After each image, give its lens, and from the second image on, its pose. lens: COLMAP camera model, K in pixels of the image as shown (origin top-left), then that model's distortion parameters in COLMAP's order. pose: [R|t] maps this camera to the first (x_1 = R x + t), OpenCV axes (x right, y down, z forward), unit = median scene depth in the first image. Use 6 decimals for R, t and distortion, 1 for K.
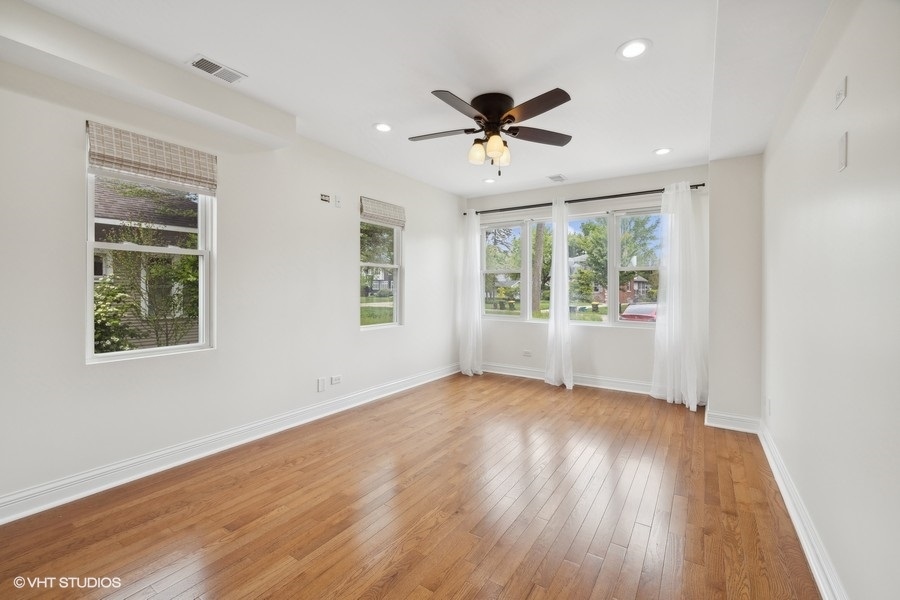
lens RADIAL K [[382.9, 0, 450.5], [0, 382.9, 293.3], [0, 0, 1]] dist [0.001362, -0.000281]
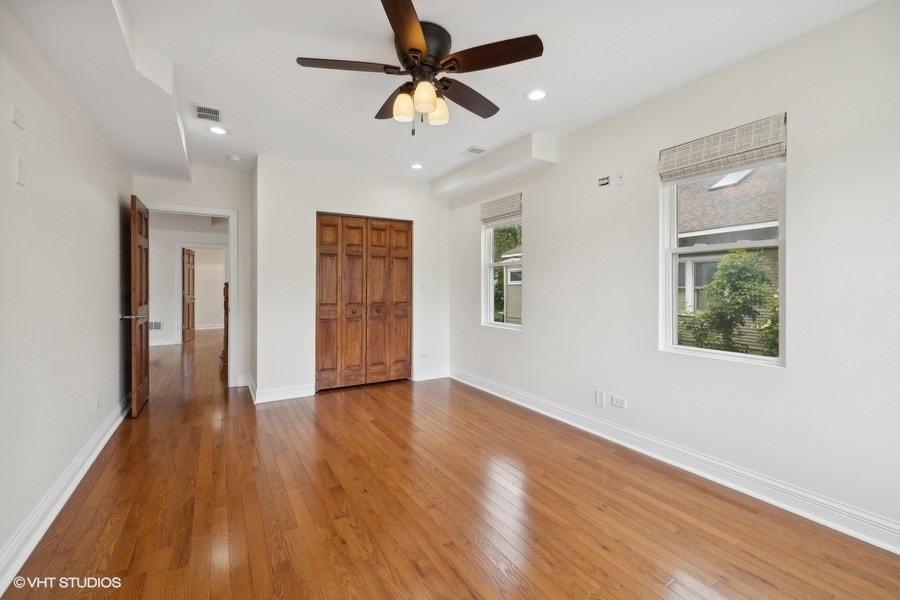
lens RADIAL K [[382.9, 0, 450.5], [0, 382.9, 292.8], [0, 0, 1]] dist [0.001362, -0.000281]
pose [[-0.420398, 0.002947, -0.907335, 0.689096], [-0.022989, 0.999639, 0.013899, -0.004843], [0.907048, 0.026702, -0.420179, 1.225380]]
